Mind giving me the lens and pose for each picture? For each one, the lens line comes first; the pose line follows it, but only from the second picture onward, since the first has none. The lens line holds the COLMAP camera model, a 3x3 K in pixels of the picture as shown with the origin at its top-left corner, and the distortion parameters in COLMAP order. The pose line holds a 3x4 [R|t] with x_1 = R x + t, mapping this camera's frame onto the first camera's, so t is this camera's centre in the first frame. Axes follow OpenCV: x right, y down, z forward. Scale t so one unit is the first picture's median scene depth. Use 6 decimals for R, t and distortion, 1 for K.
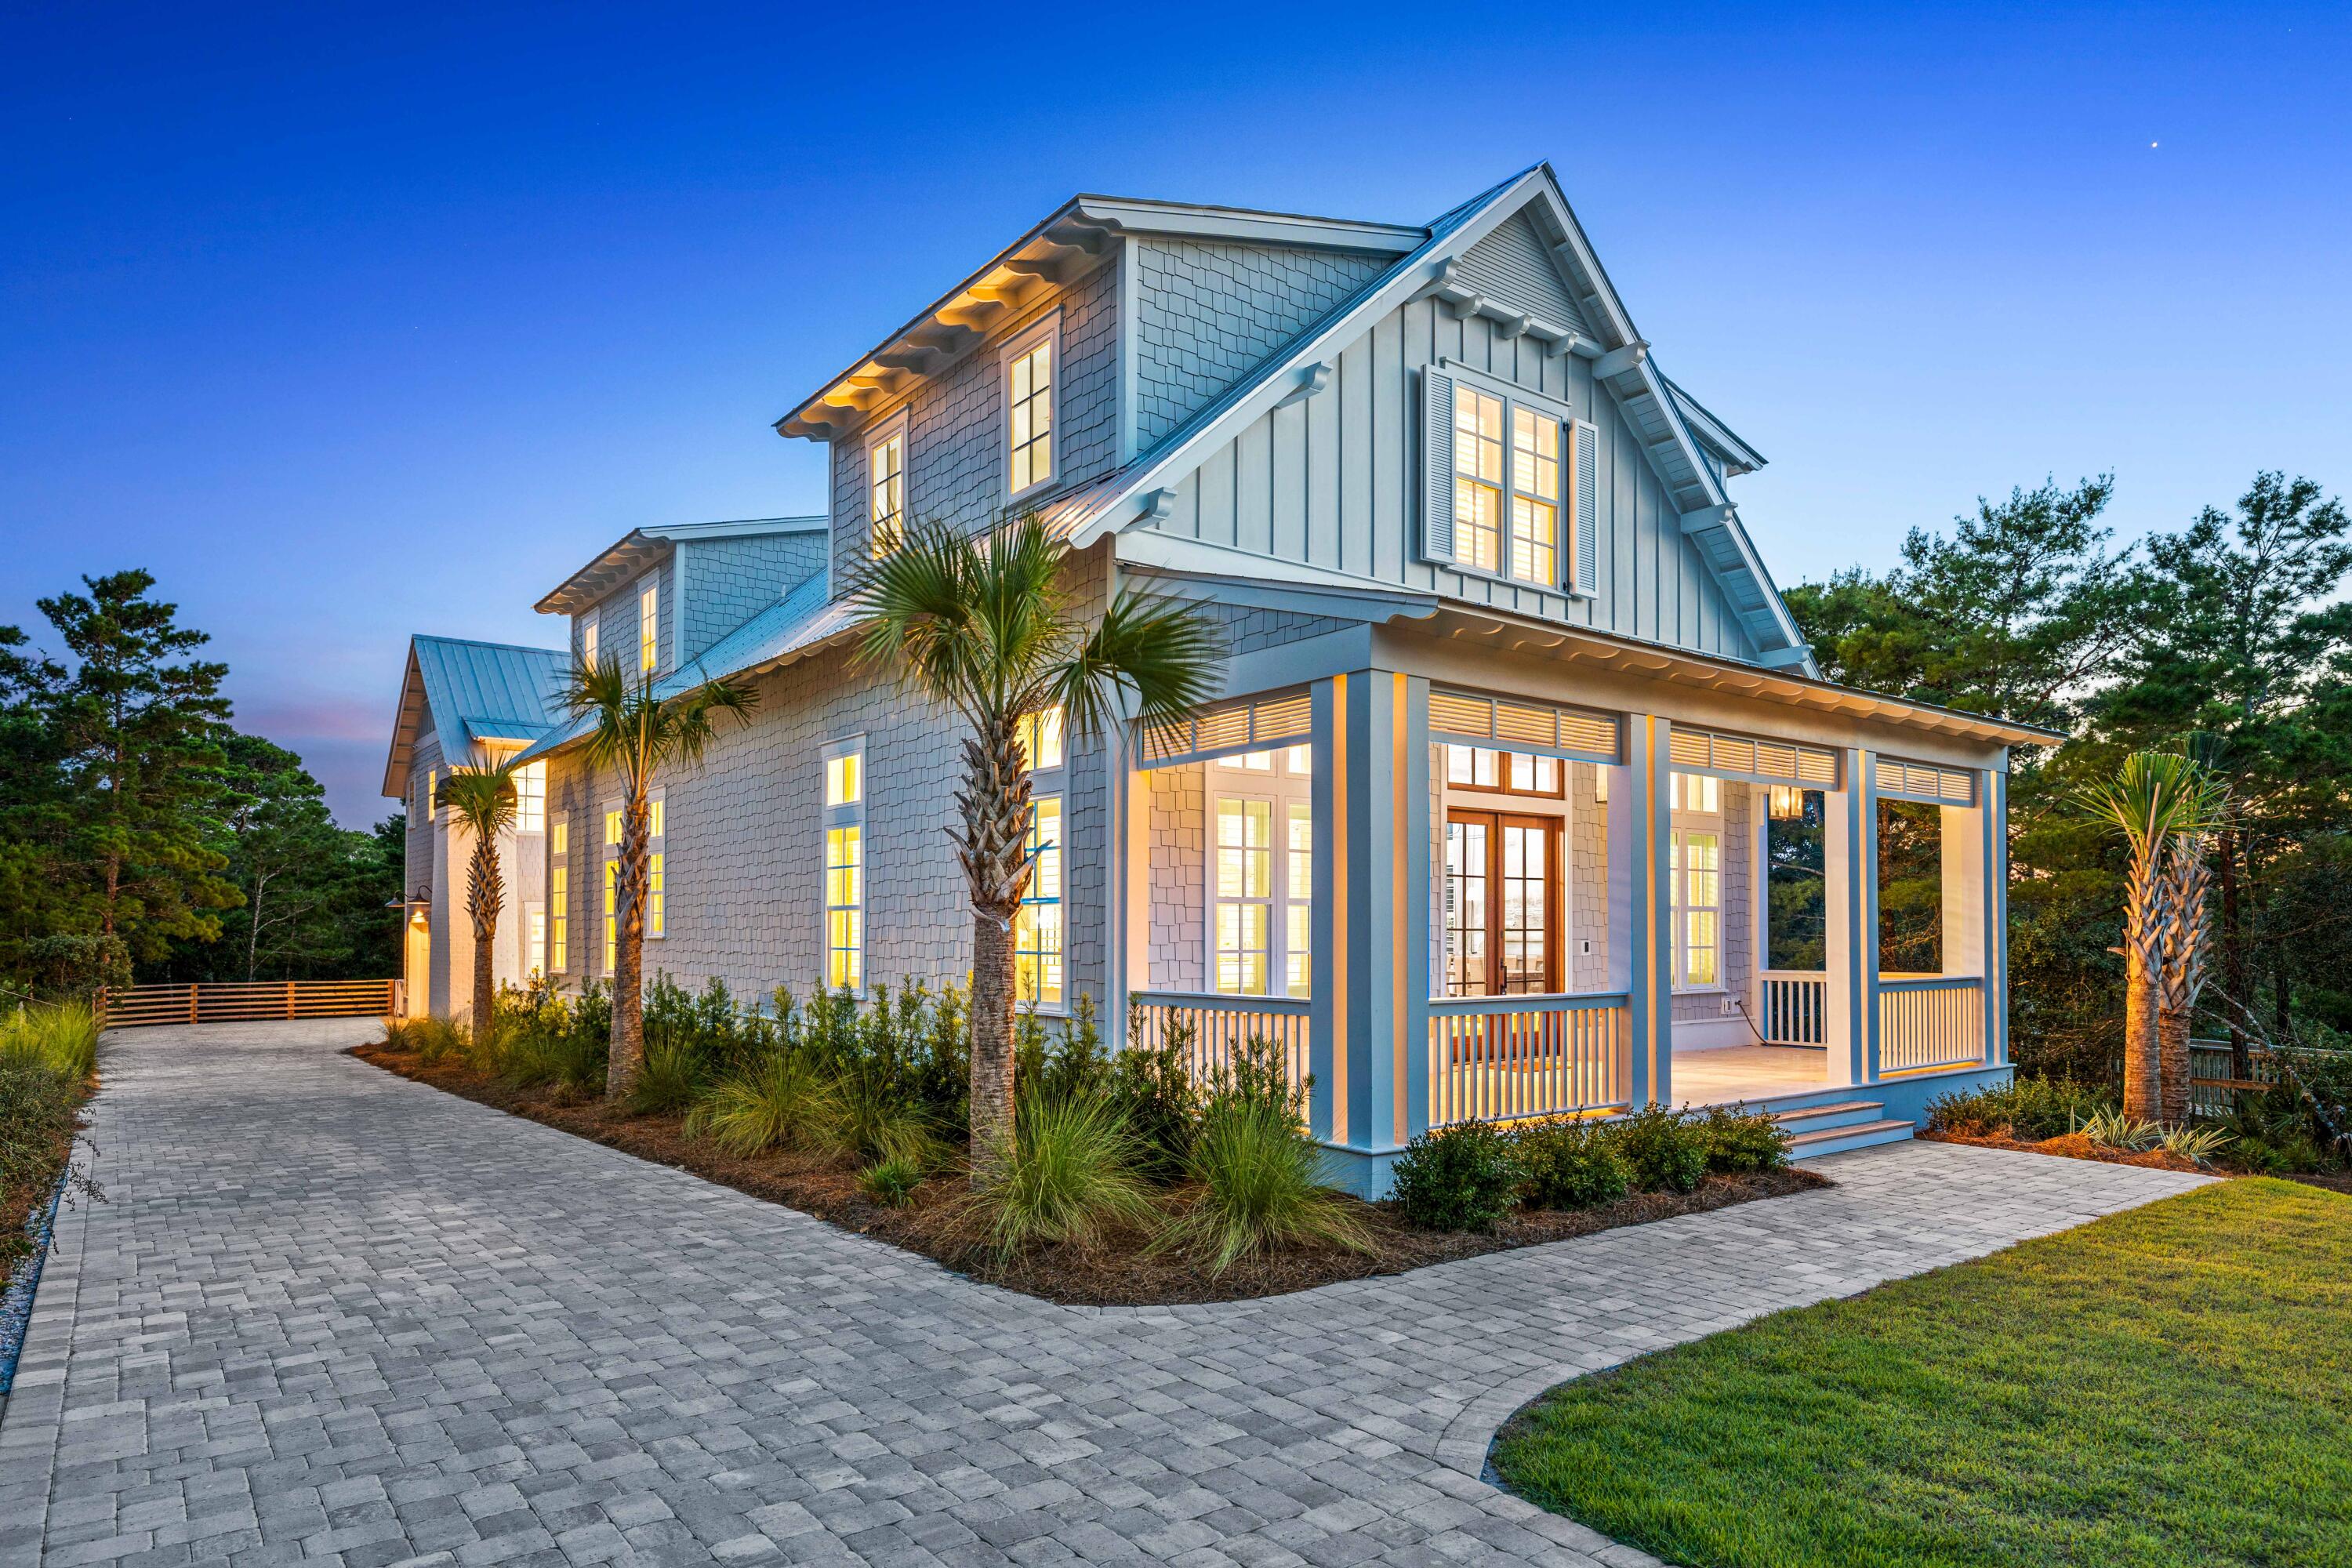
lens RADIAL K [[1399.4, 0, 1155.6], [0, 1399.4, 888.2], [0, 0, 1]] dist [0.001757, 0.001472]
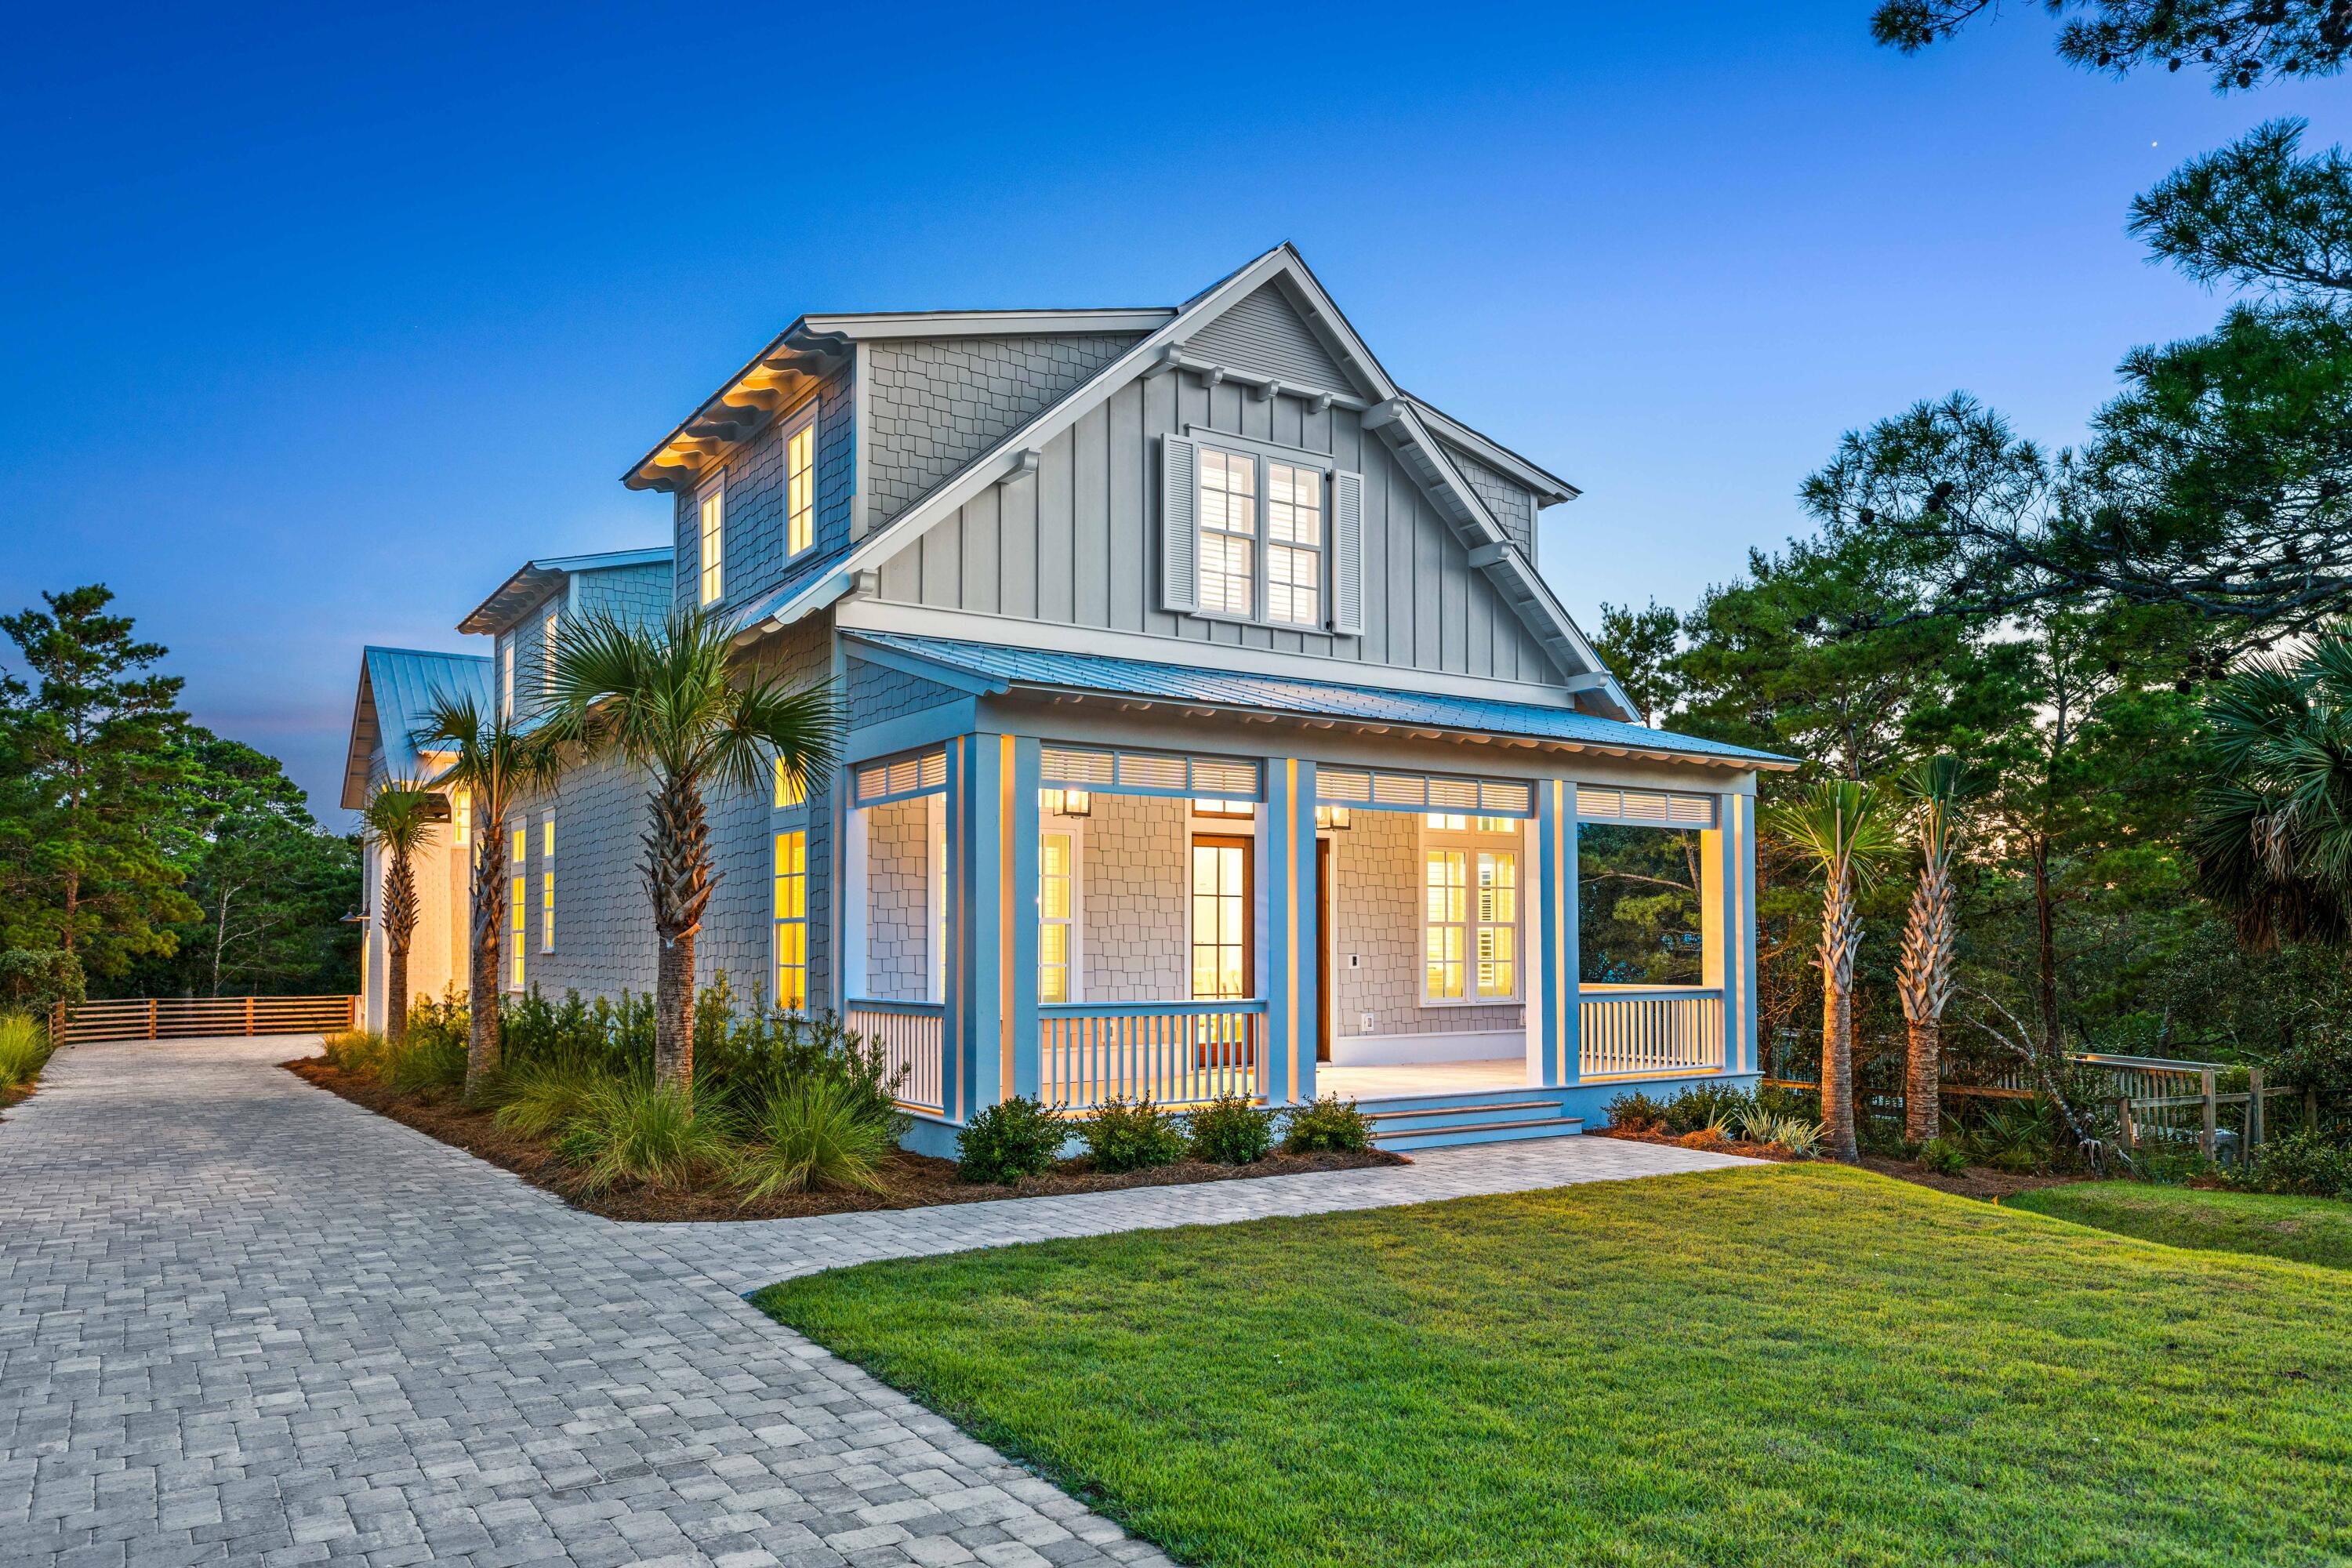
lens RADIAL K [[1613.3, 0, 1198.5], [0, 1613.3, 886.7], [0, 0, 1]] dist [0.004811, -0.002165]
pose [[0.998711, -0.002683, -0.050690, 0.268694], [0.002431, 0.999984, -0.005036, -0.009409], [0.050703, 0.004906, 0.998702, -0.254684]]
